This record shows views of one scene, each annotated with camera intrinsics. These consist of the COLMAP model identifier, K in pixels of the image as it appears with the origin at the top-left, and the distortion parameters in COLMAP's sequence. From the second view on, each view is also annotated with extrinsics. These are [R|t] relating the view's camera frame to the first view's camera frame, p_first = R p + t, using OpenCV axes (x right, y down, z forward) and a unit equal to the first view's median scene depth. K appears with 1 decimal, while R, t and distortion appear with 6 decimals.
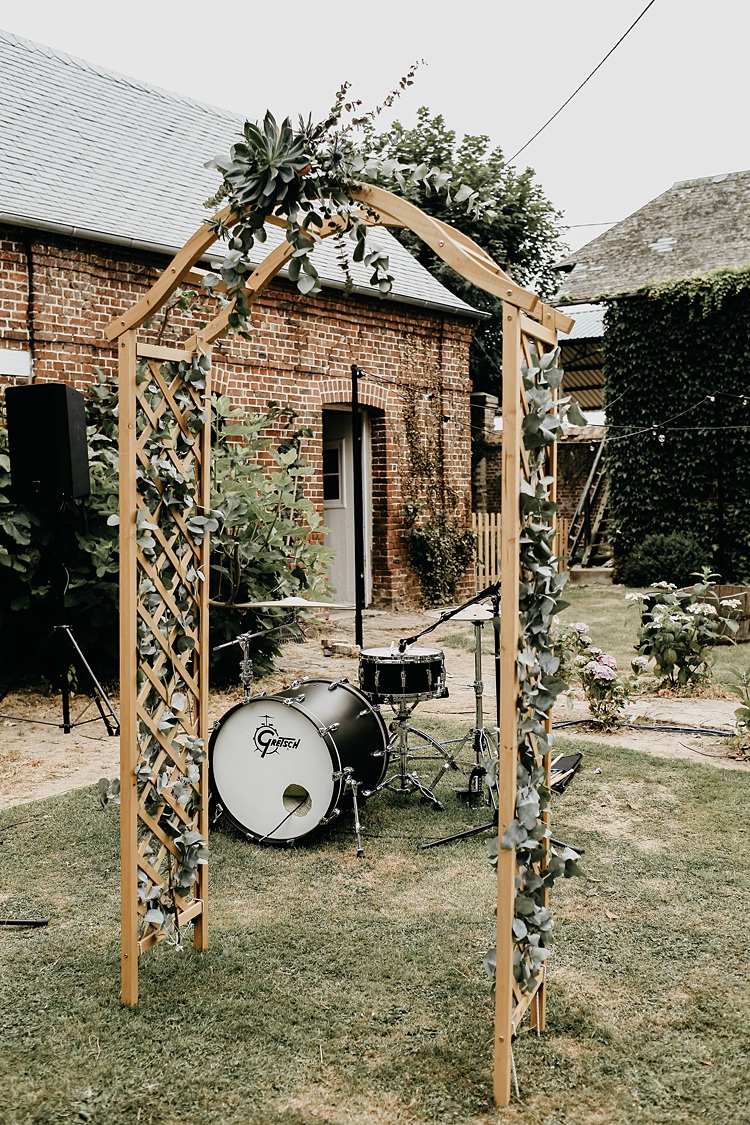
lens RADIAL K [[1180.5, 0, 374.9], [0, 1180.5, 541.5], [0, 0, 1]] dist [-0.021441, 0.018589]
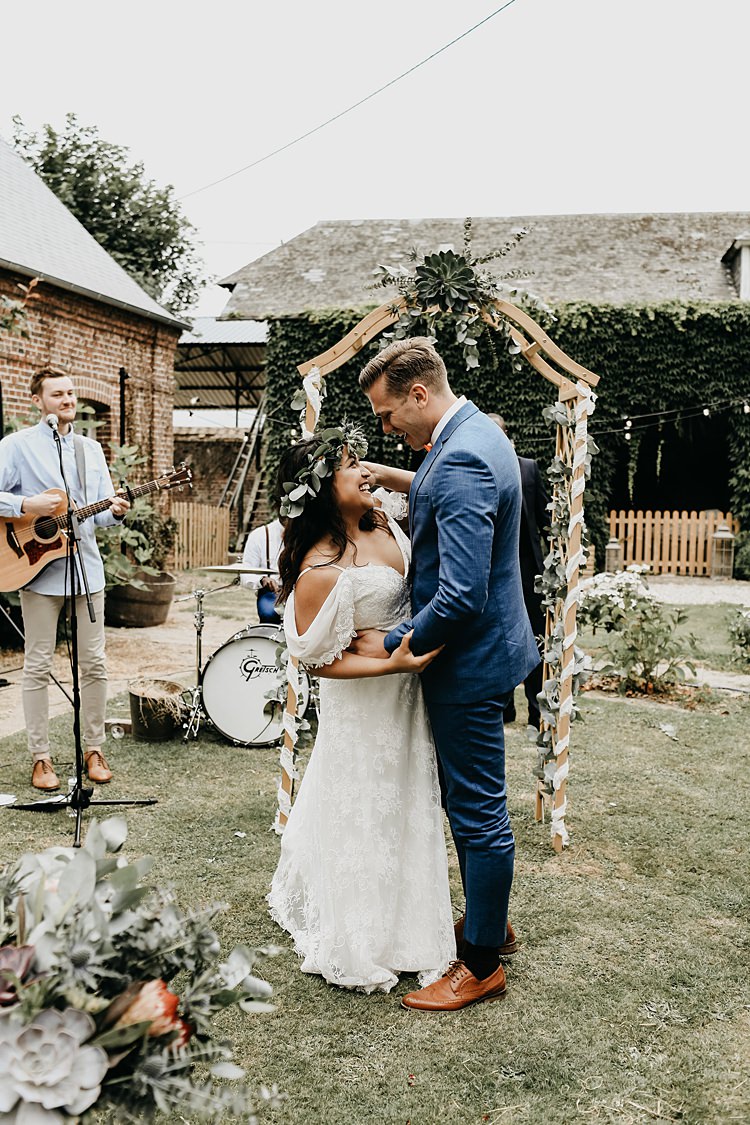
lens RADIAL K [[1135.3, 0, 375.0], [0, 1135.3, 562.5], [0, 0, 1]] dist [0.004253, 0.011696]
pose [[0.923787, 0.010536, 0.382763, -0.139141], [-0.020607, 0.999541, 0.022220, 0.005454], [-0.382353, -0.028415, 0.923579, -0.071937]]
